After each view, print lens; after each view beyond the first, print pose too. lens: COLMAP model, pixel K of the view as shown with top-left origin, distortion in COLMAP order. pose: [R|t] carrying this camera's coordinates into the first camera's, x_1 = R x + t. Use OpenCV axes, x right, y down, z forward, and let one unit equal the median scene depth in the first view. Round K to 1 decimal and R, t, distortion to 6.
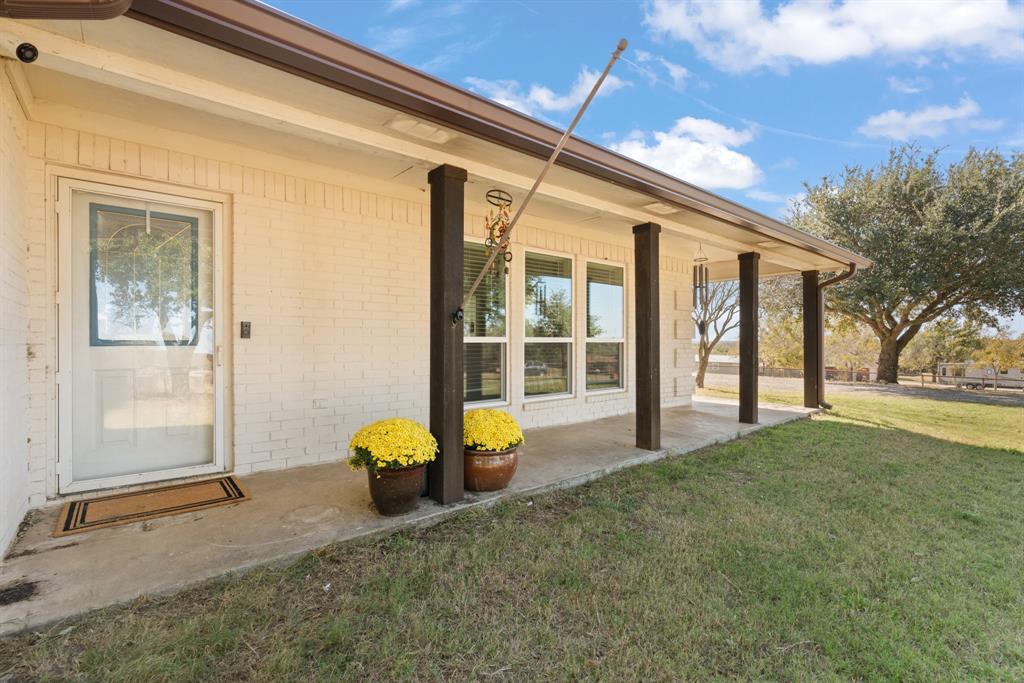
lens RADIAL K [[457.3, 0, 519.3], [0, 457.3, 344.7], [0, 0, 1]] dist [-0.006538, 0.000288]
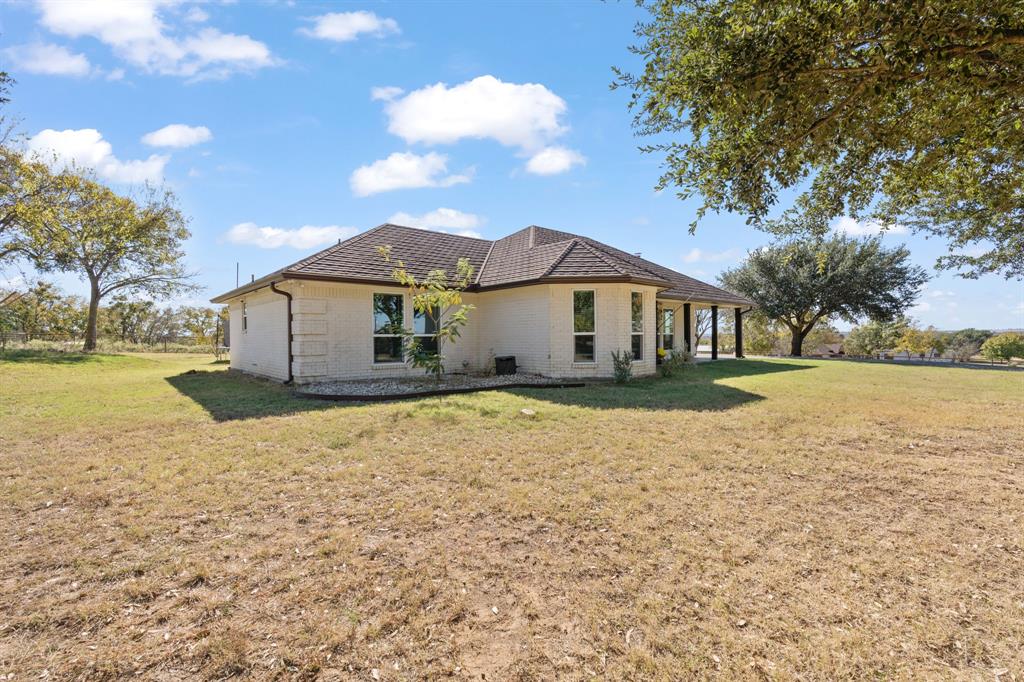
lens RADIAL K [[457.3, 0, 519.3], [0, 457.3, 344.2], [0, 0, 1]] dist [-0.006538, 0.000288]
pose [[0.999460, -0.006997, 0.032105, -0.488586], [0.006612, 0.999905, 0.012078, 0.009734], [-0.032186, -0.011859, 0.999412, -1.099495]]
